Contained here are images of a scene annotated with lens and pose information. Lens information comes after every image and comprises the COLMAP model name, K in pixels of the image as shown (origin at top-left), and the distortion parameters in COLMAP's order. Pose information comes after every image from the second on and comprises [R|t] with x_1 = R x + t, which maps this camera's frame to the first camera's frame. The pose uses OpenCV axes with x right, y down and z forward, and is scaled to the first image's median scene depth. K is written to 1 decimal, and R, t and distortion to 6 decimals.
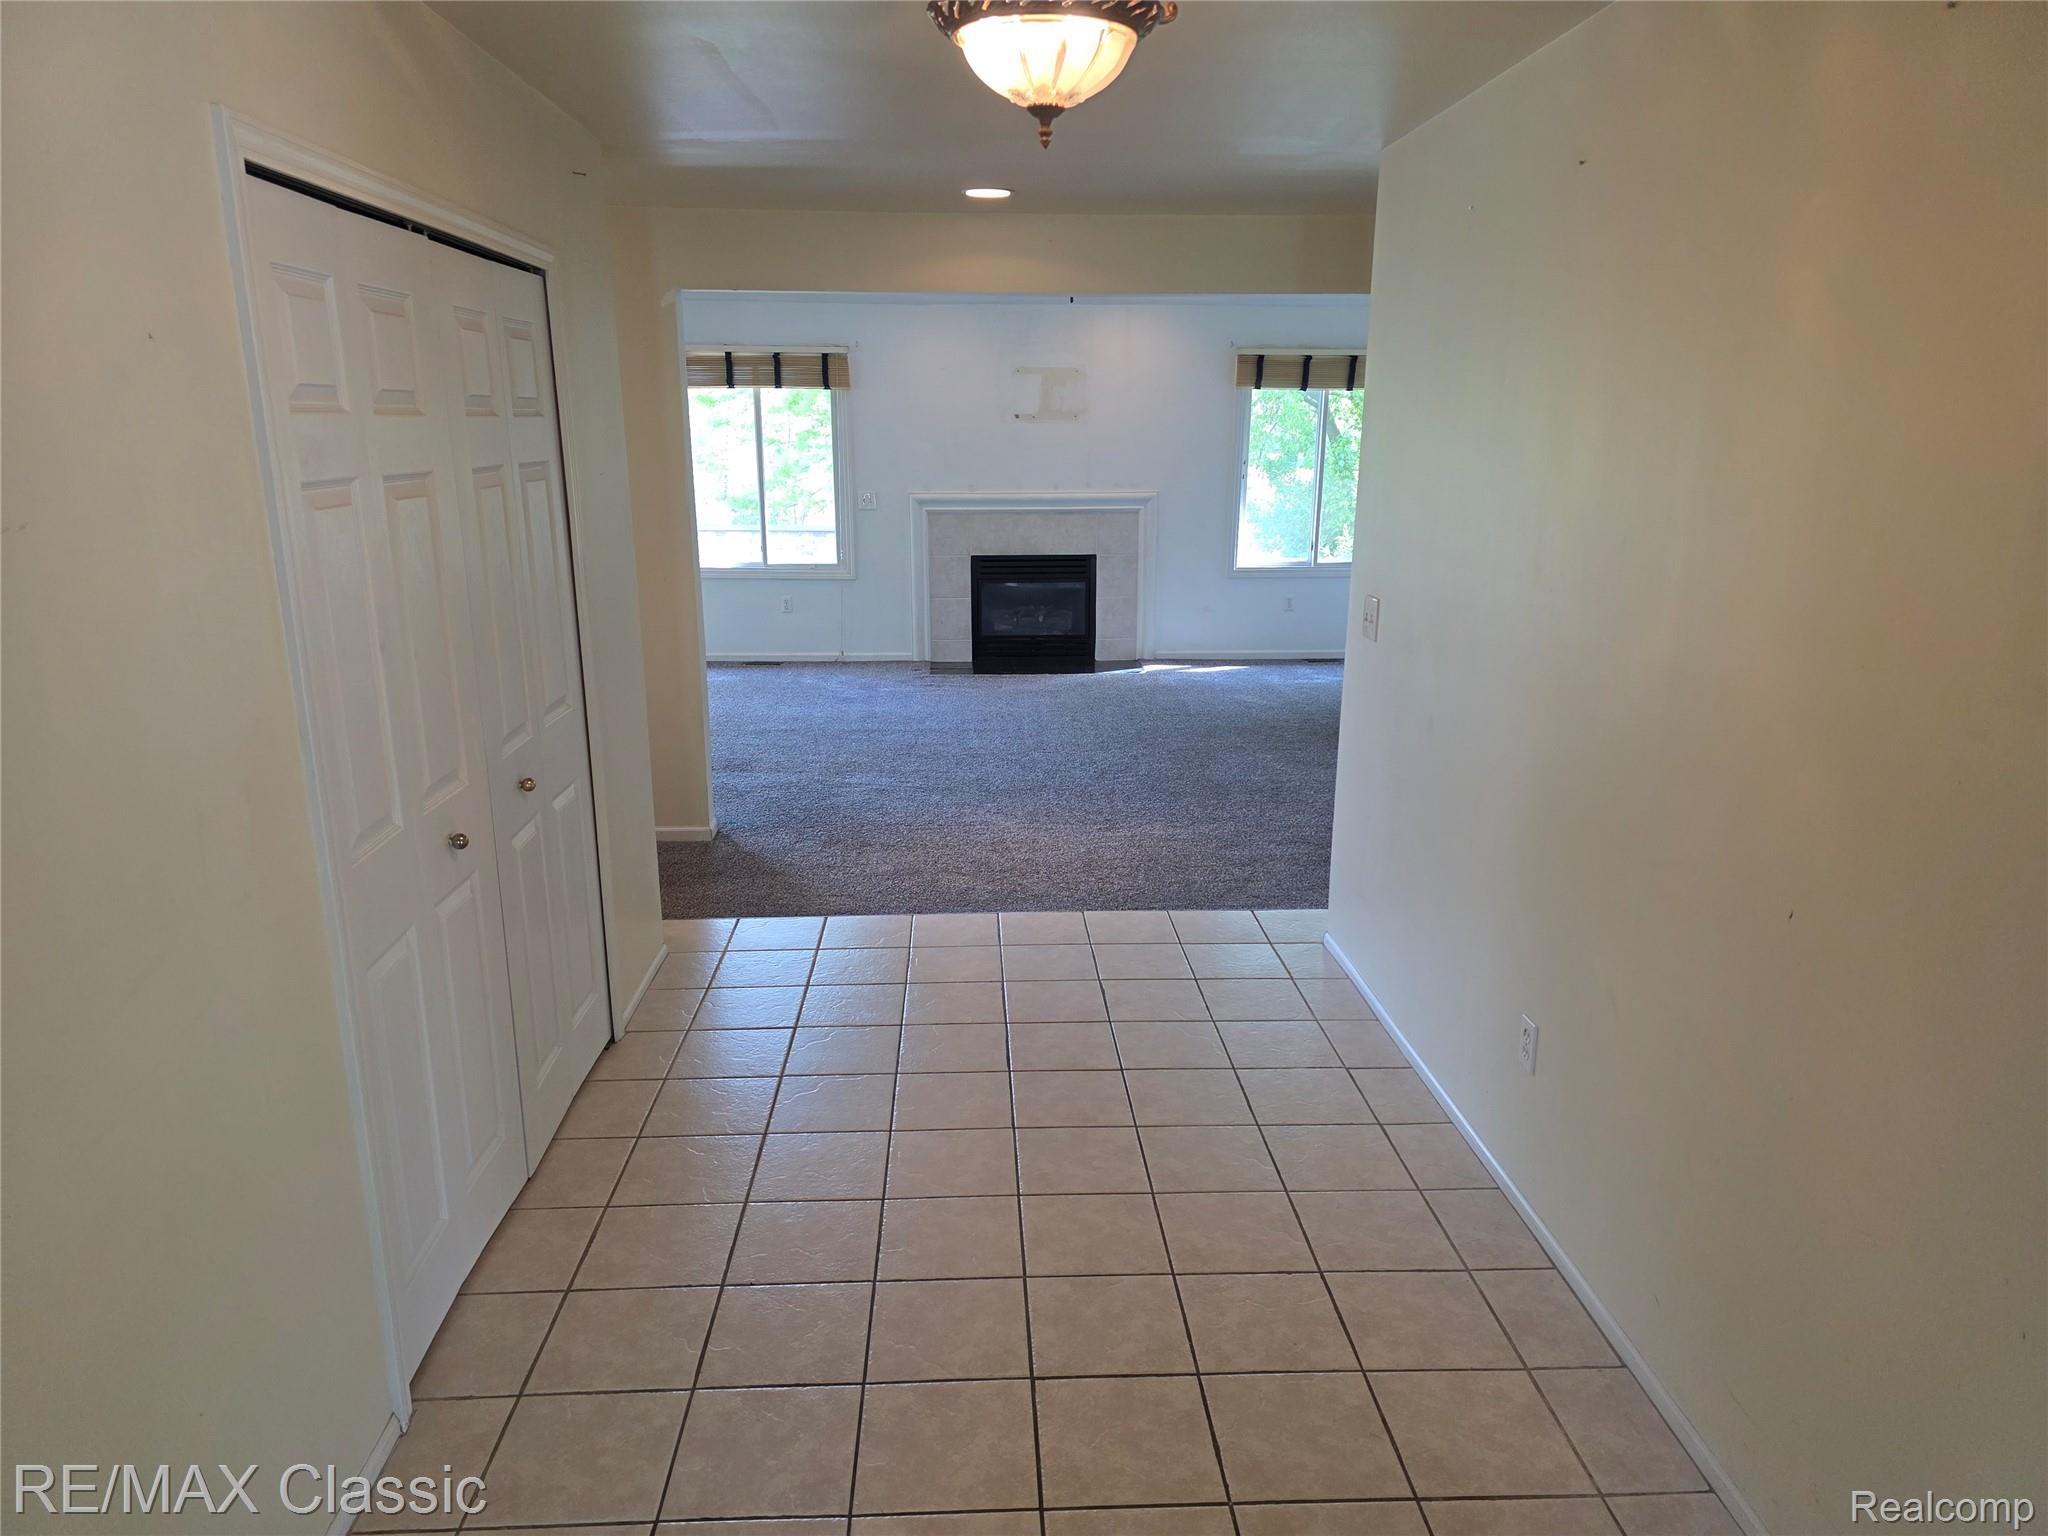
lens RADIAL K [[1387.8, 0, 1025.4], [0, 1387.8, 829.3], [0, 0, 1]] dist [0.061575, -0.001832]
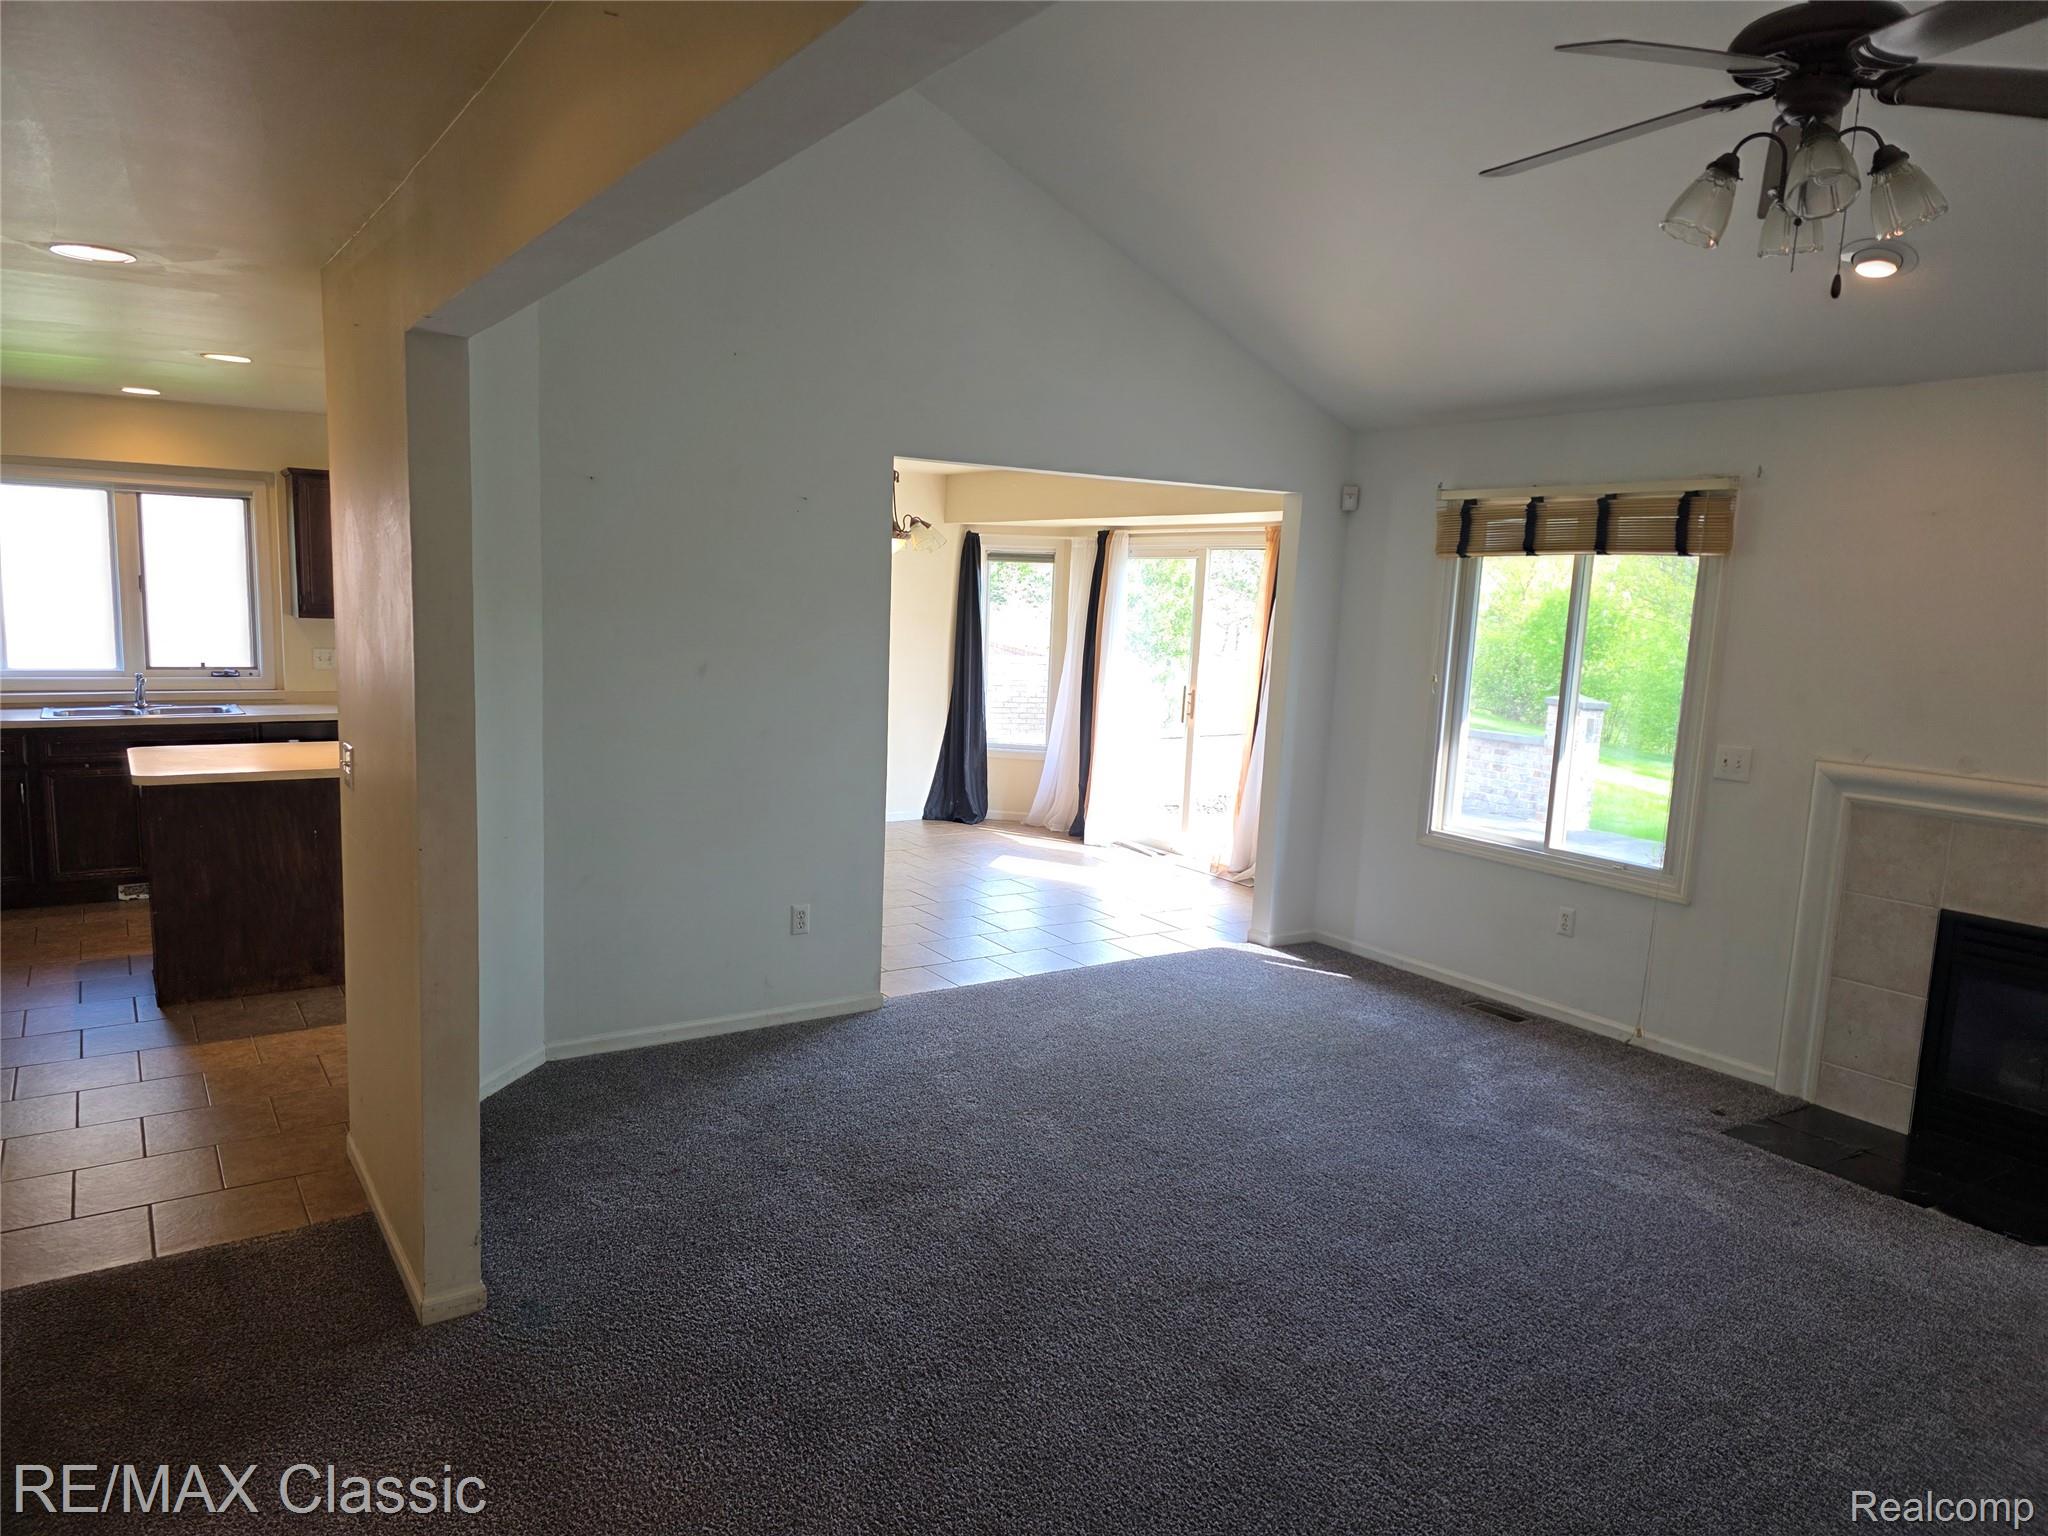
lens RADIAL K [[1361.0, 0, 1019.0], [0, 1361.0, 788.6], [0, 0, 1]] dist [0.077541, -0.087461]
pose [[0.508743, 0.143411, -0.848890, 0.187297], [-0.279970, 0.959992, -0.005607, -0.151628], [0.814123, 0.240517, 0.528540, 0.523398]]
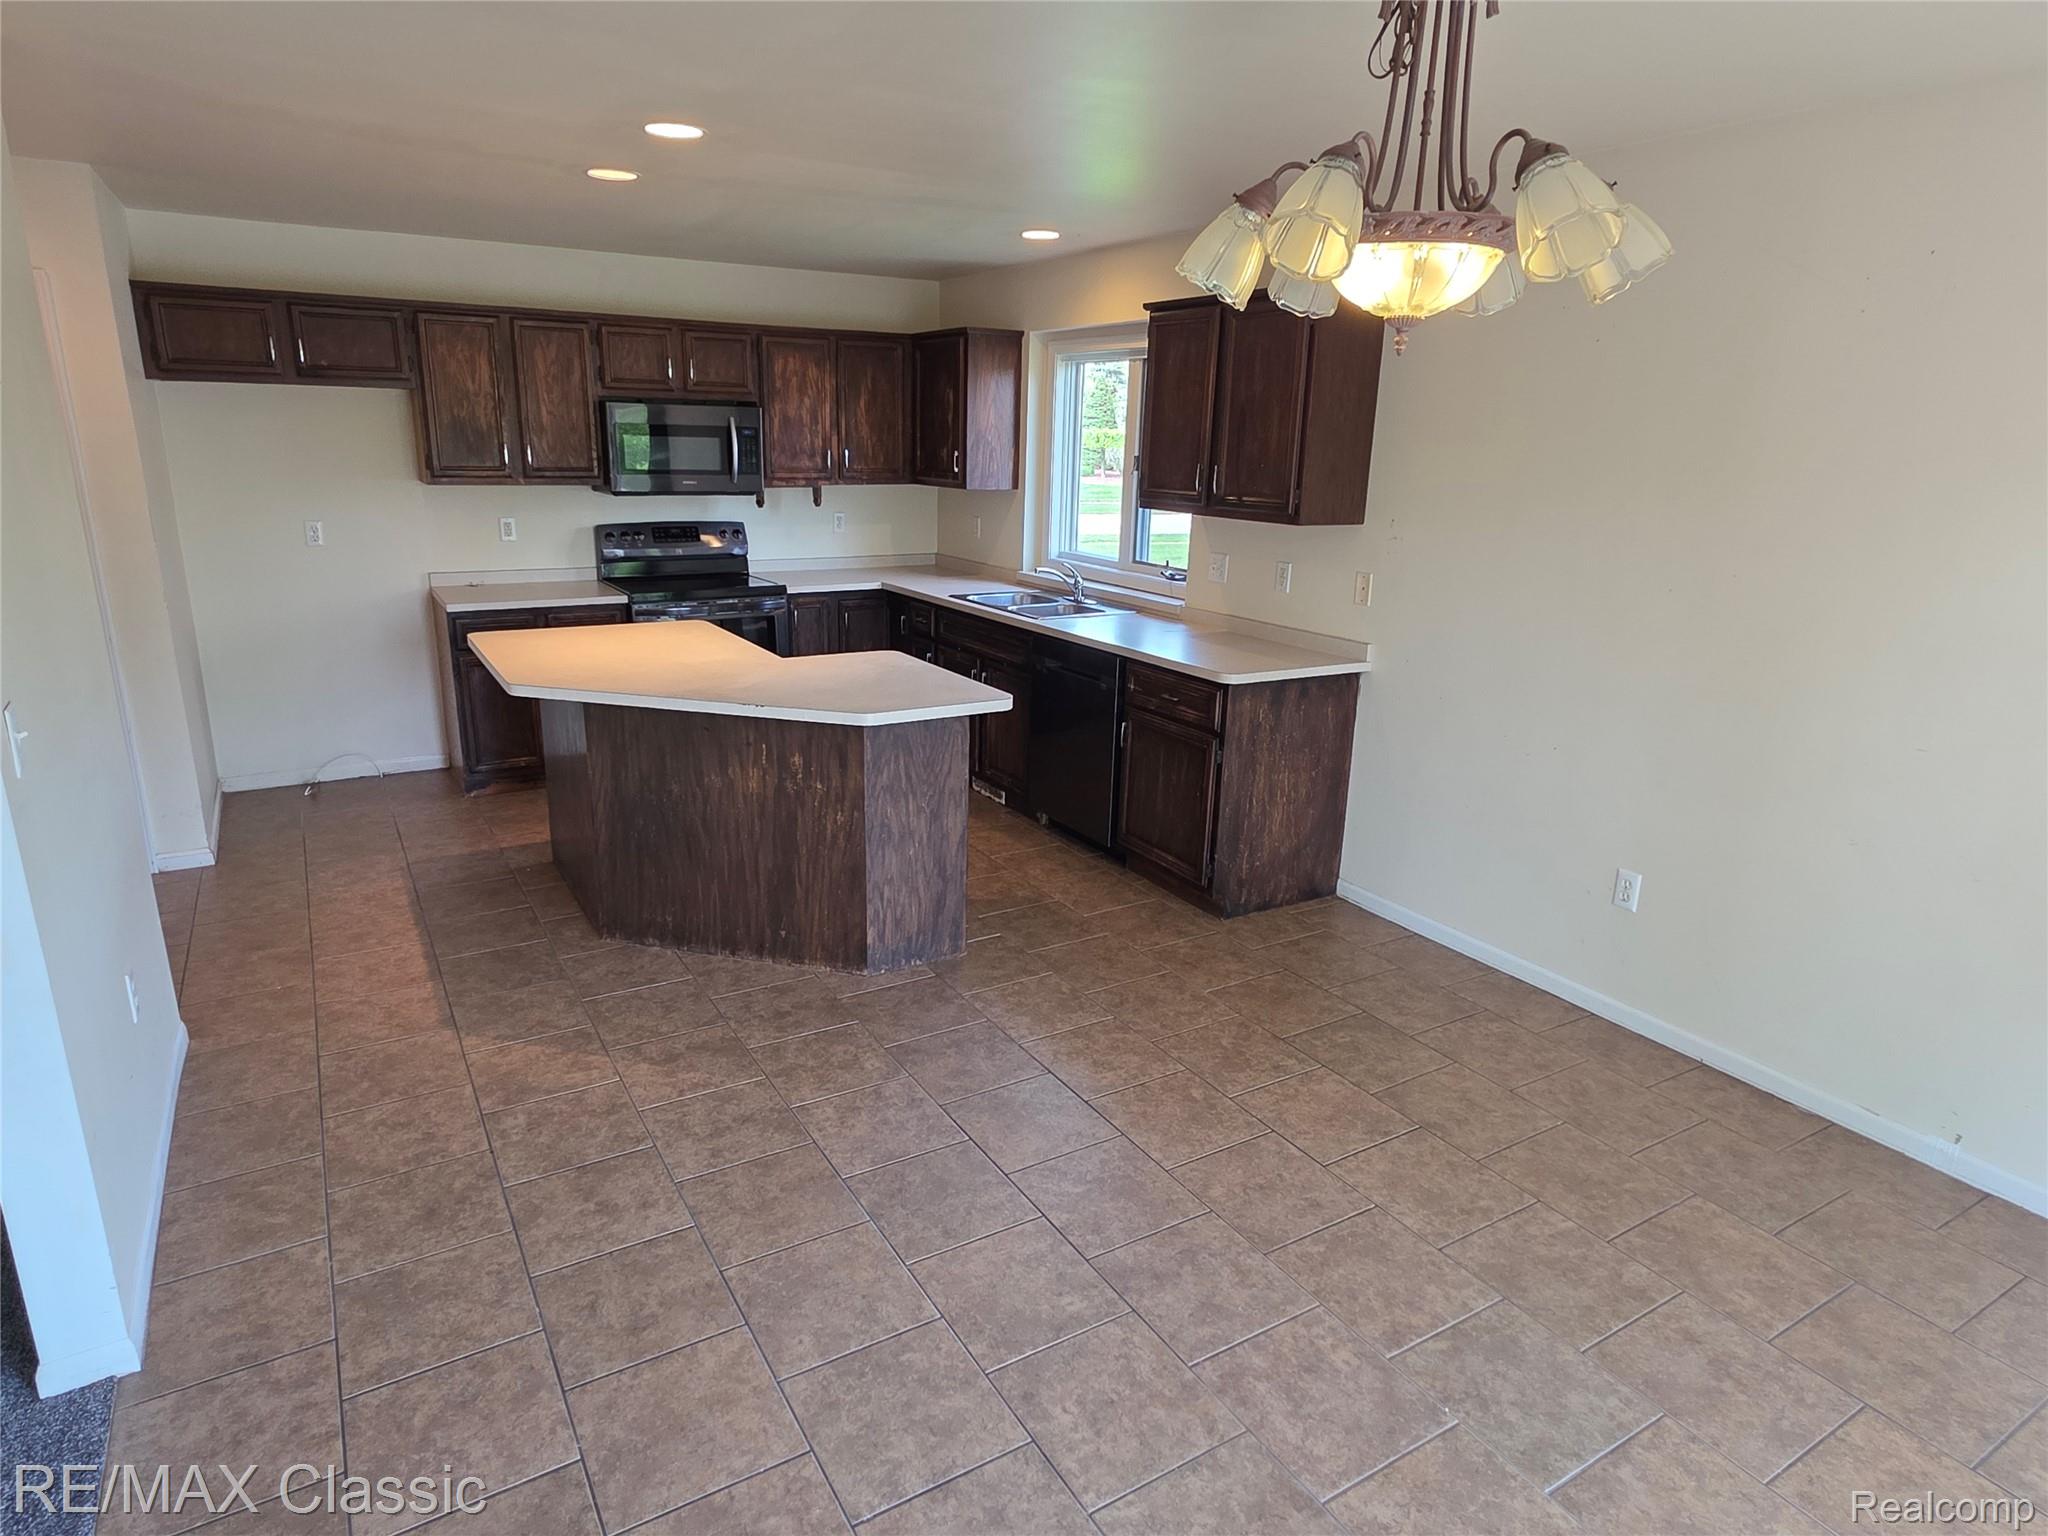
lens RADIAL K [[1187.2, 0, 1016.8], [0, 1187.2, 770.8], [0, 0, 1]] dist [0.012316, -0.009440]
pose [[-0.882096, 0.106123, -0.458961, -0.373011], [-0.160436, 0.848367, 0.504513, -0.282531], [0.442907, 0.518662, -0.731315, 0.969993]]
